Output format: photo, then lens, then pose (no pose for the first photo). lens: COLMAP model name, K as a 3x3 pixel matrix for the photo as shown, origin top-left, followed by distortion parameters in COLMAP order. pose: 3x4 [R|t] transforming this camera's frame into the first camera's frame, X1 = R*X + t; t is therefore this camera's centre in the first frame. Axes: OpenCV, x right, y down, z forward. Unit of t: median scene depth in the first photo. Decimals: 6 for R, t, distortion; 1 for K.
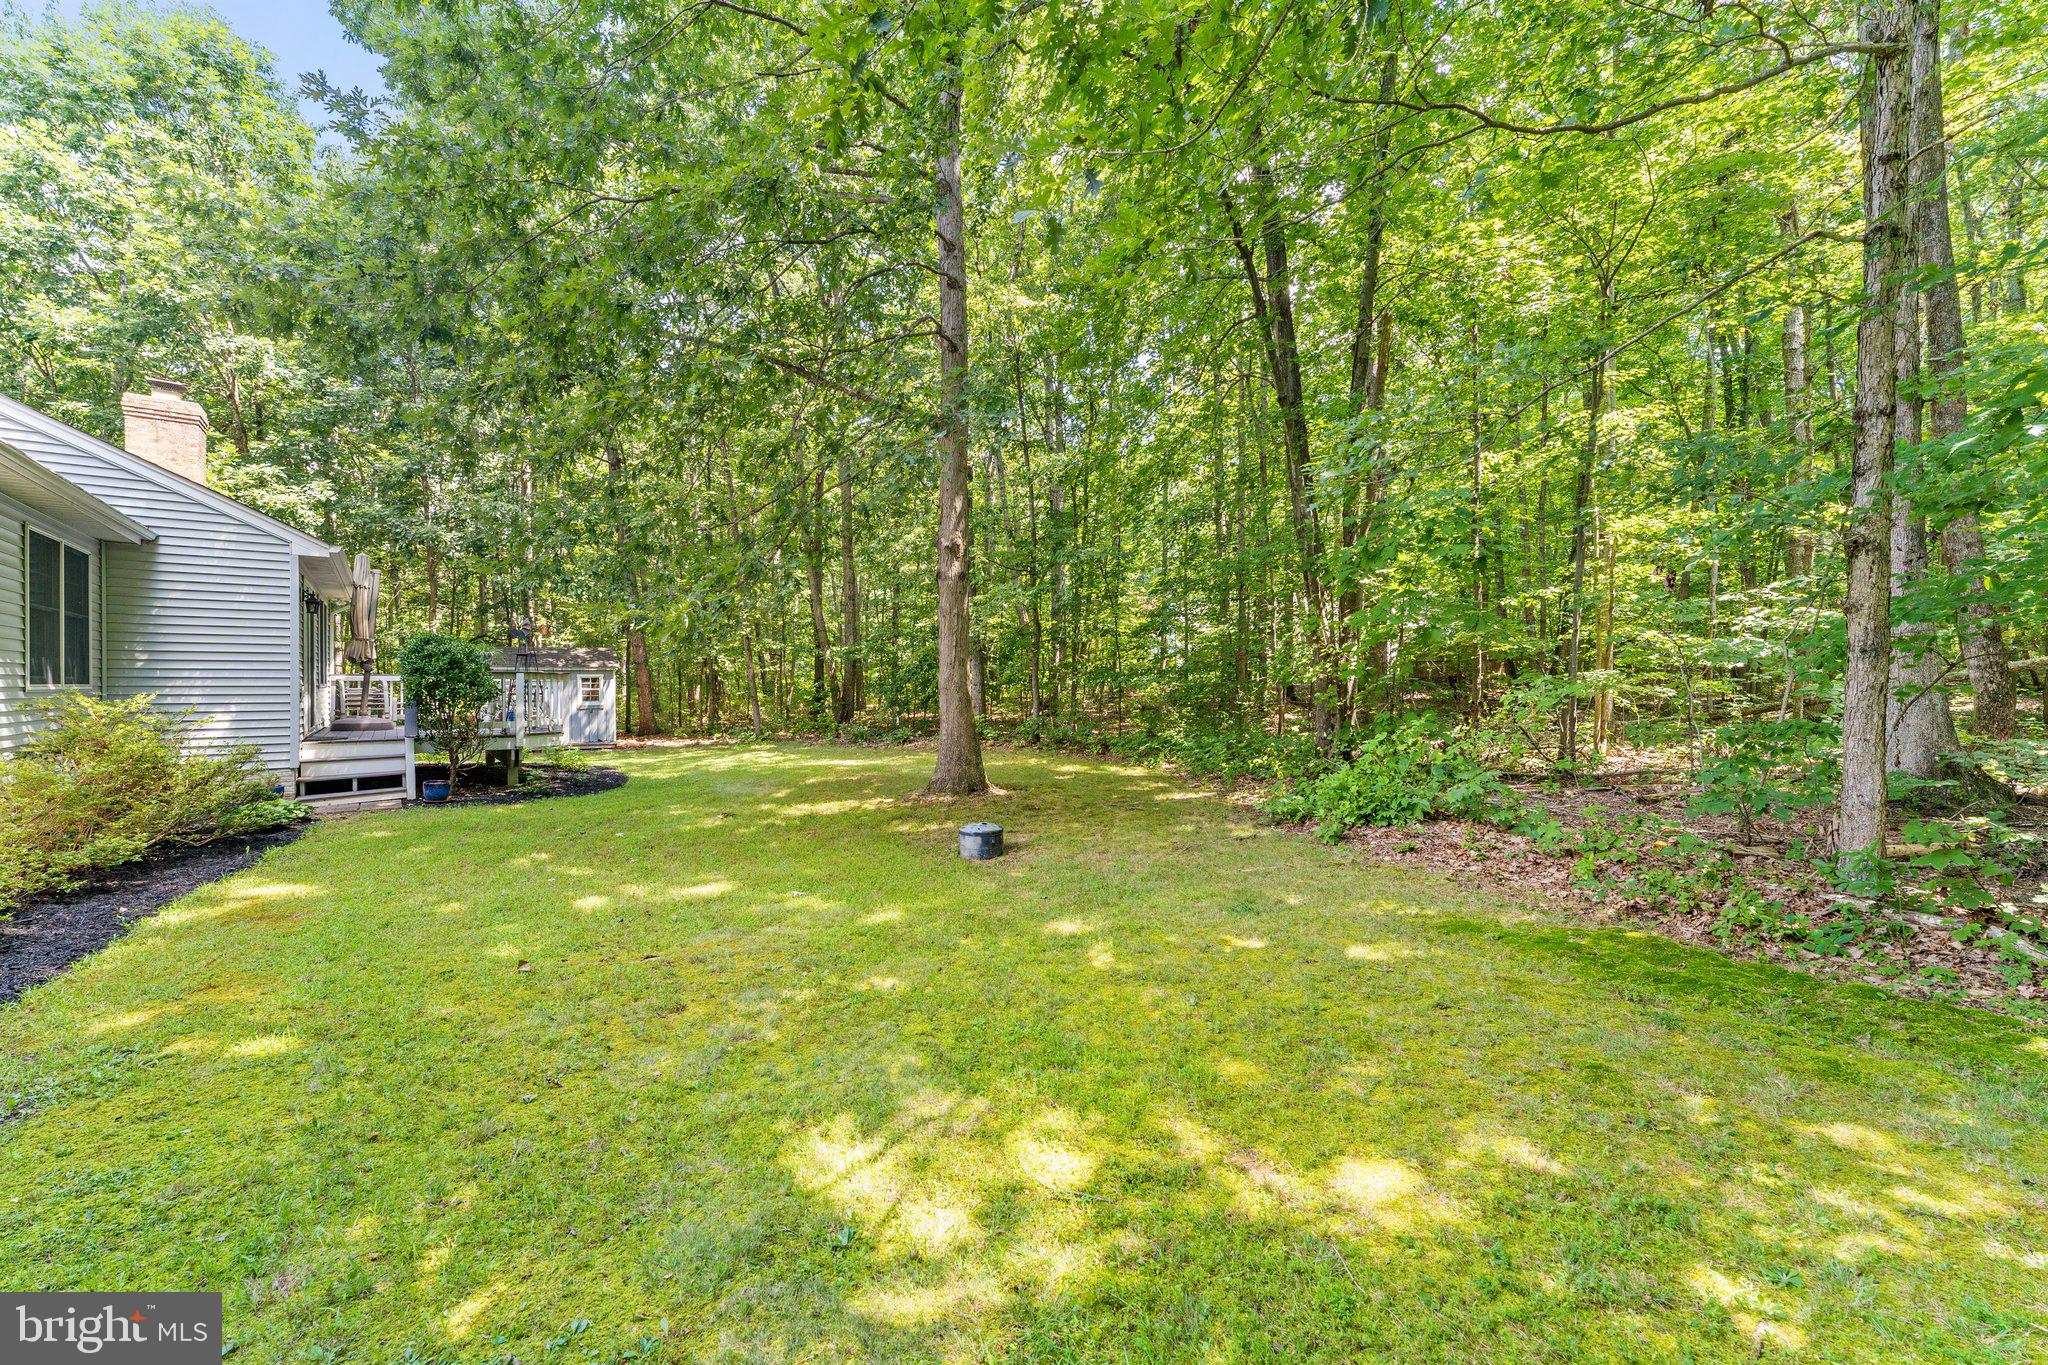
lens RADIAL K [[816.1, 0, 1014.2], [0, 816.1, 698.6], [0, 0, 1]] dist [0.001558, 0.000296]
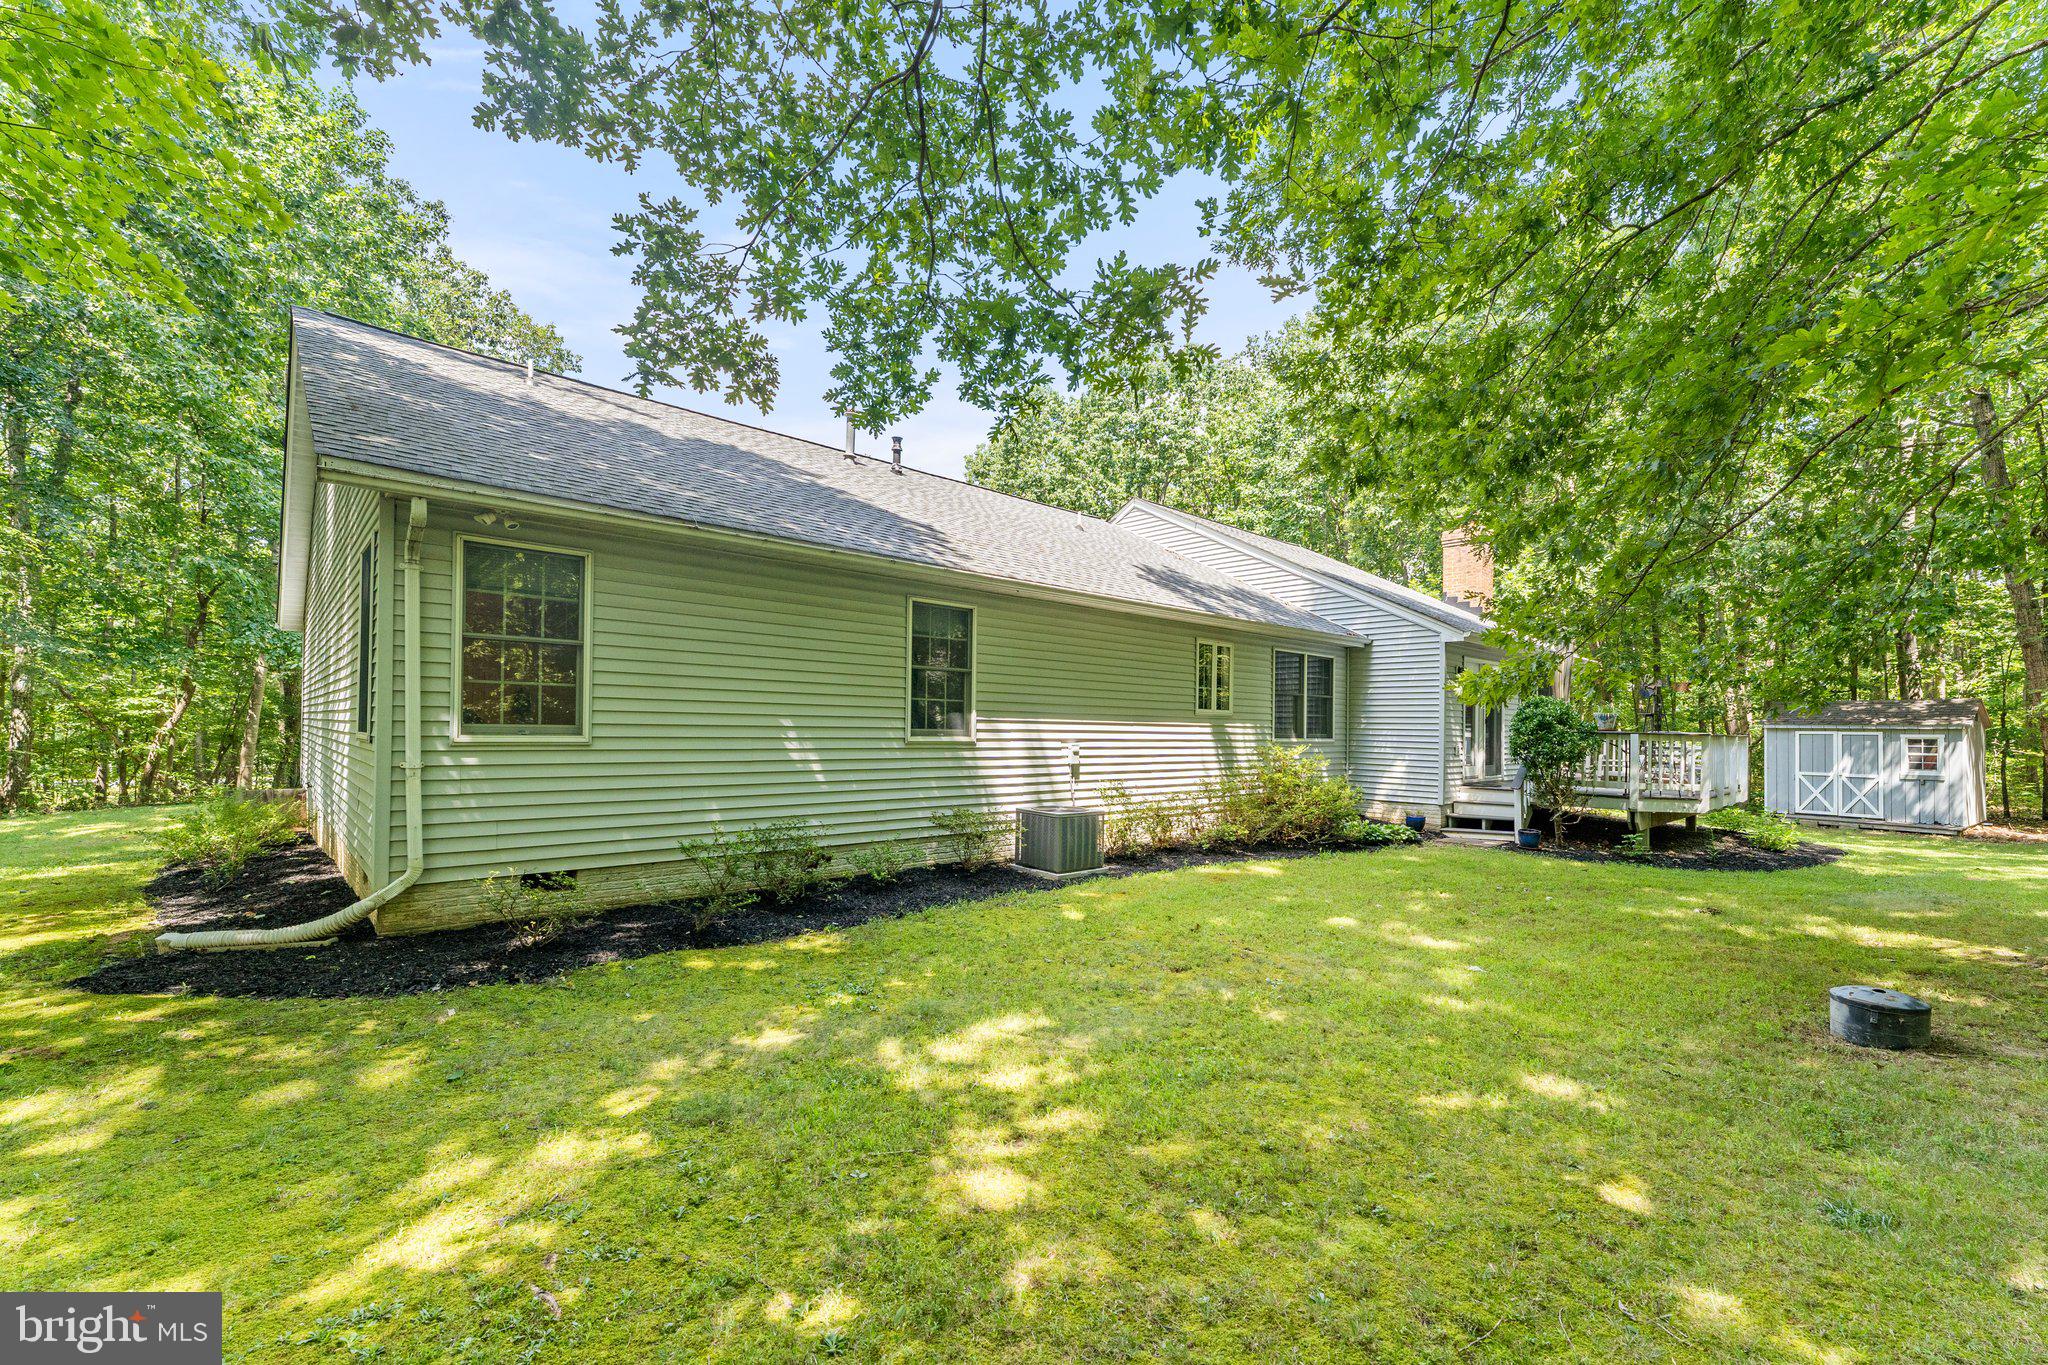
lens RADIAL K [[816.1, 0, 1014.2], [0, 816.1, 698.6], [0, 0, 1]] dist [0.001558, 0.000296]
pose [[0.094344, -0.032485, -0.995009, 0.862120], [-0.035175, 0.998735, -0.035942, -0.033601], [0.994918, 0.038390, 0.093082, 0.473151]]
